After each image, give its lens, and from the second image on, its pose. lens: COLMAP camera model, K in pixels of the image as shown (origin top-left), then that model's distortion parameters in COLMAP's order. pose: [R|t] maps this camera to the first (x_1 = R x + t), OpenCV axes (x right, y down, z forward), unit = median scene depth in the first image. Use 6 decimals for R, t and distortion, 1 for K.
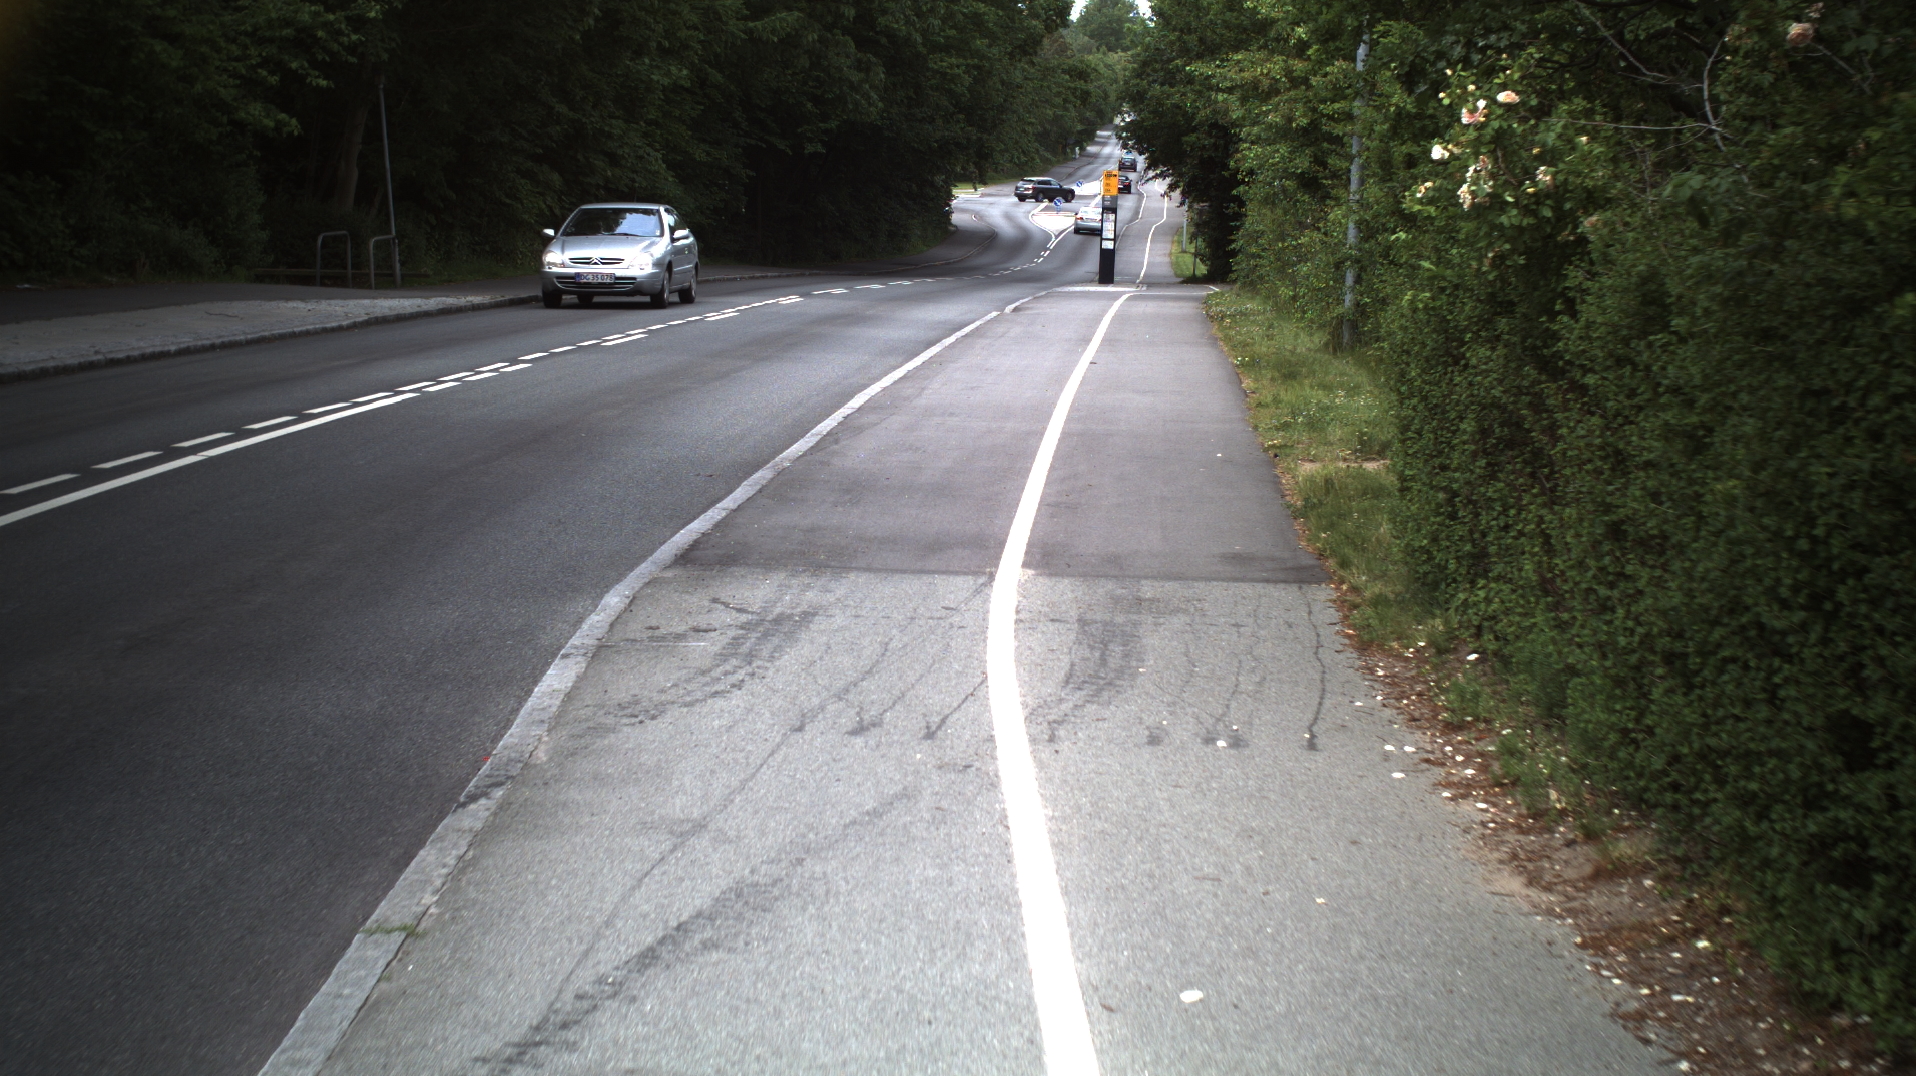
lens RADIAL K [[3745.3, 0, 954.7], [0, 3745.3, 544.9], [0, 0, 1]] dist [-0.242322, 0.000000]
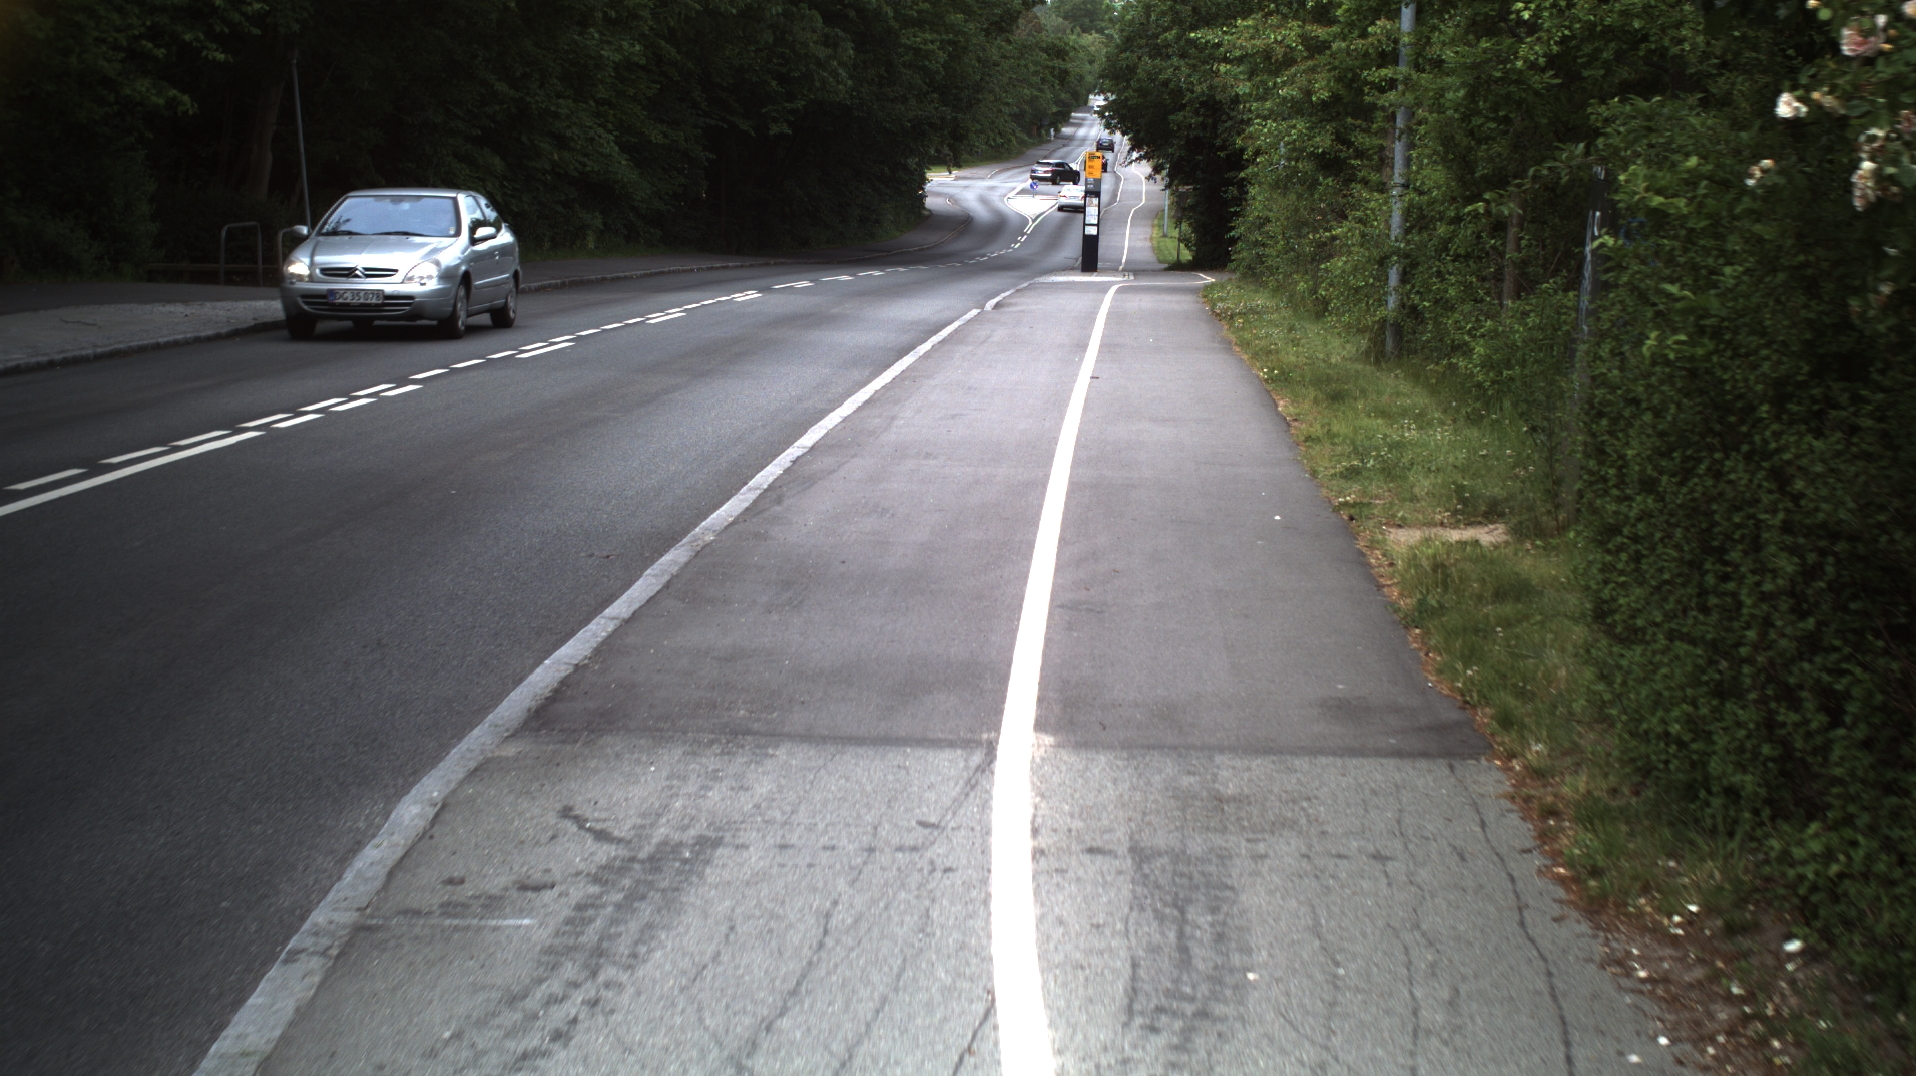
lens RADIAL K [[3745.3, 0, 965.0], [0, 3745.3, 549.8], [0, 0, 1]] dist [-0.242322, 0.000000]
pose [[0.999946, -0.004401, 0.009434, -0.000394], [0.004346, 0.999973, 0.005875, -0.012829], [-0.009459, -0.005834, 0.999938, 0.134392]]
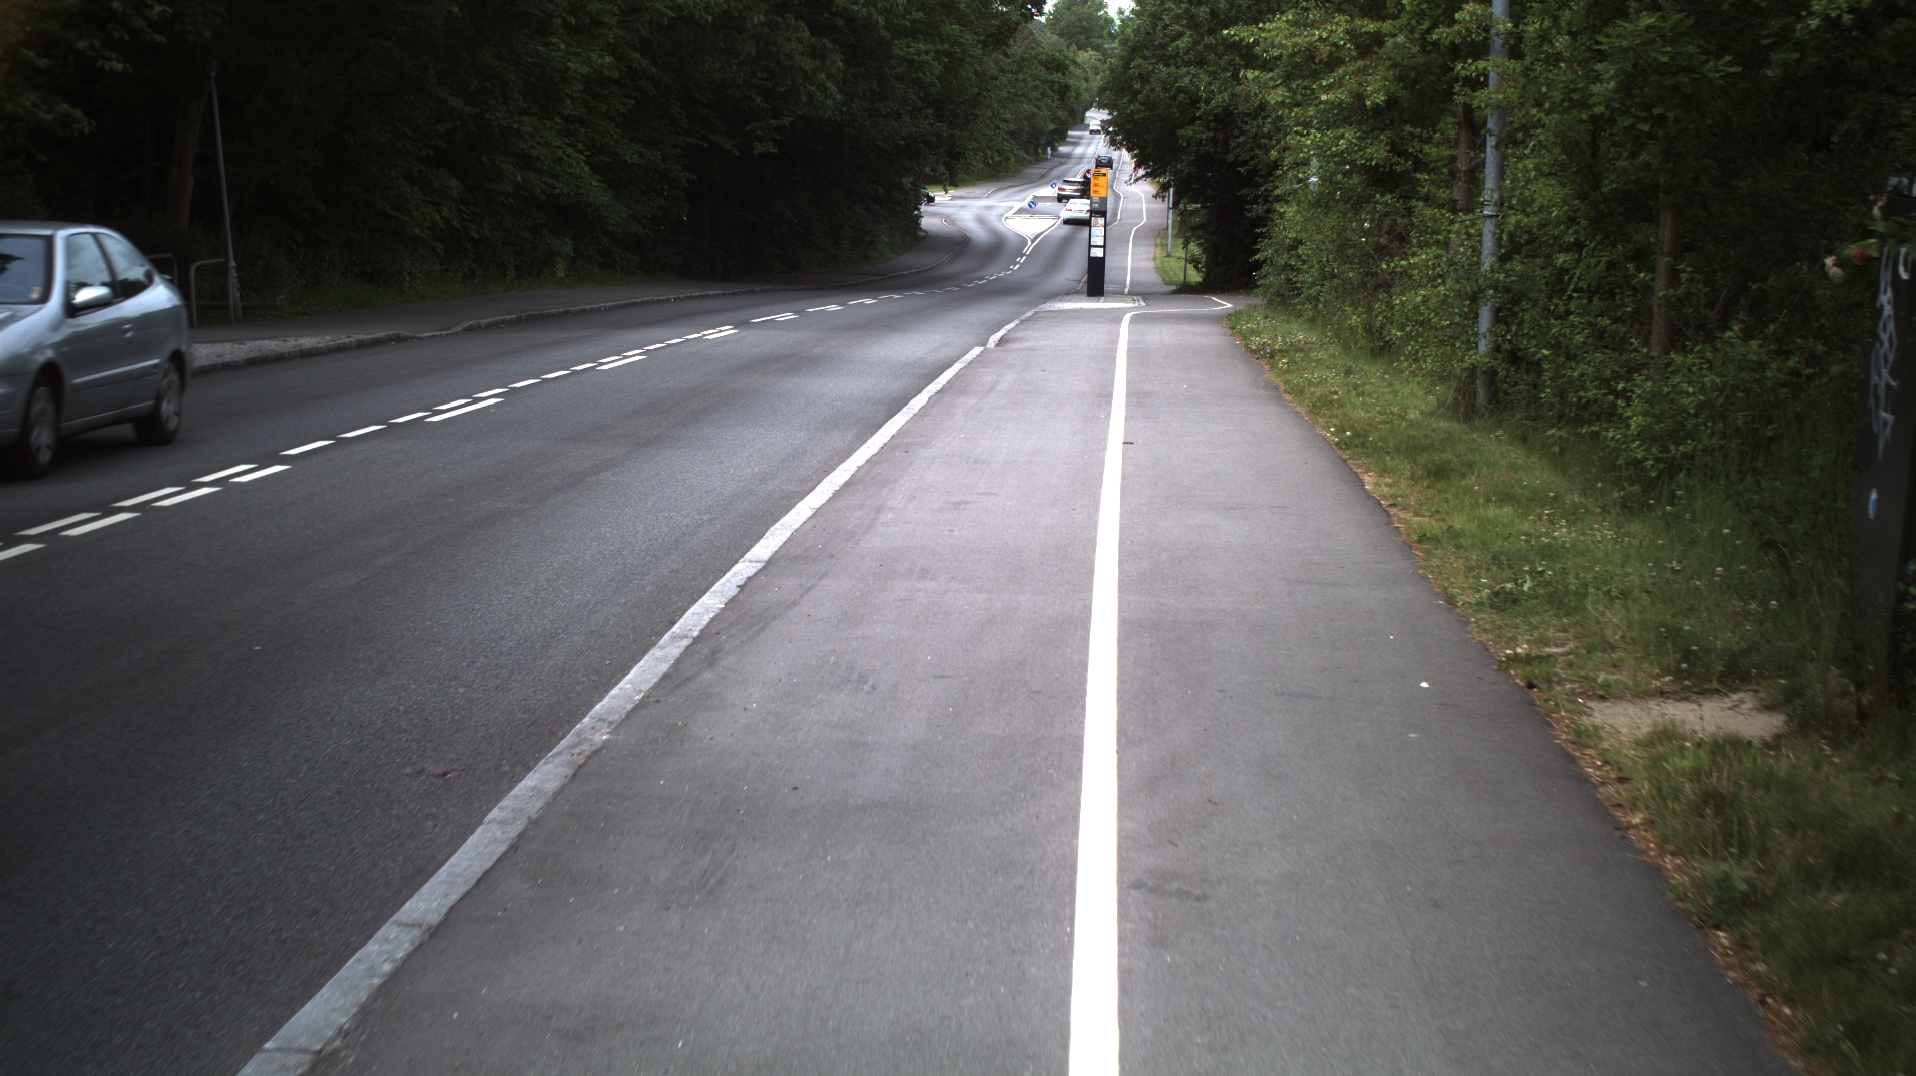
lens RADIAL K [[3745.3, 0, 967.2], [0, 3745.3, 542.1], [0, 0, 1]] dist [-0.242322, 0.000000]
pose [[0.999870, -0.012313, 0.010433, -0.000097], [0.012327, 0.999923, -0.001308, -0.025641], [-0.010416, 0.001436, 0.999945, 0.268427]]
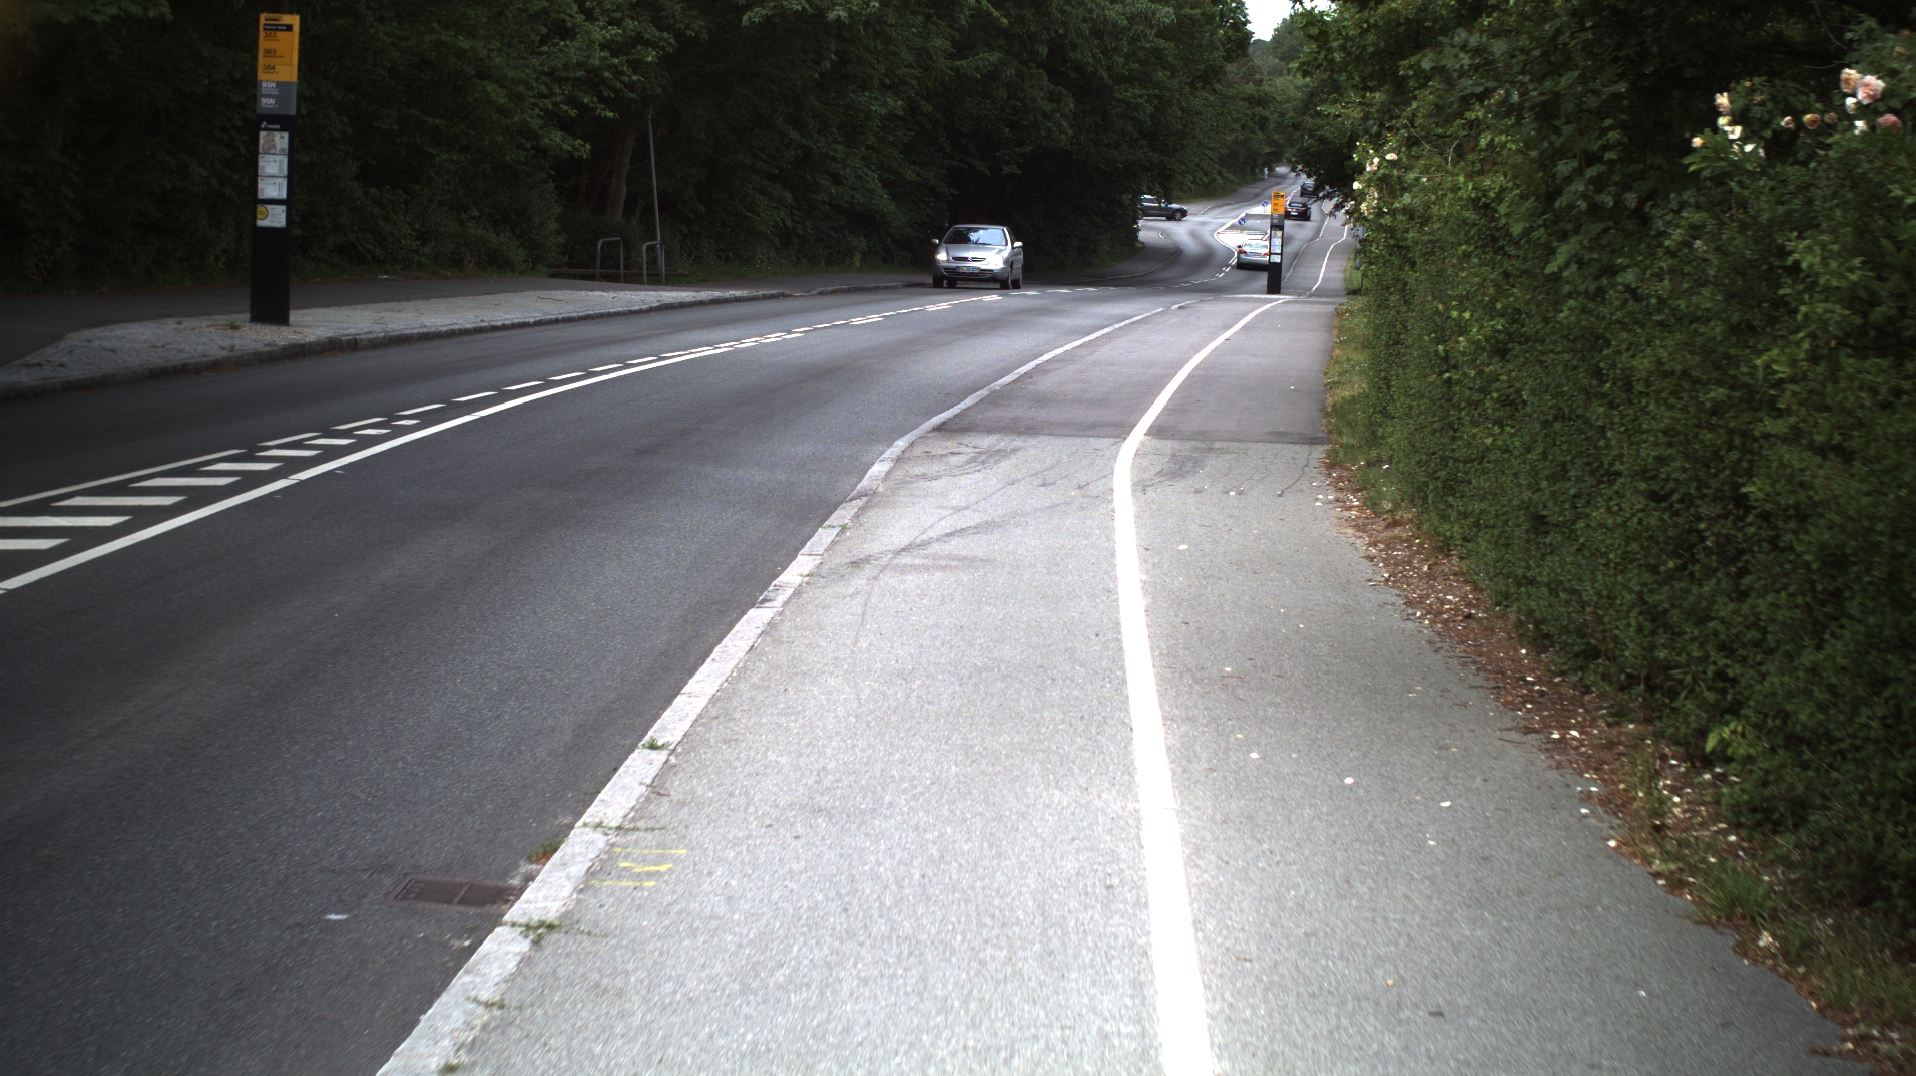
lens RADIAL K [[3745.3, 0, 955.5], [0, 3745.3, 544.8], [0, 0, 1]] dist [-0.242322, 0.000000]
pose [[0.998671, 0.010036, -0.050559, 0.007872], [-0.010284, 0.999936, -0.004651, 0.026117], [0.050509, 0.005165, 0.998710, -0.267907]]
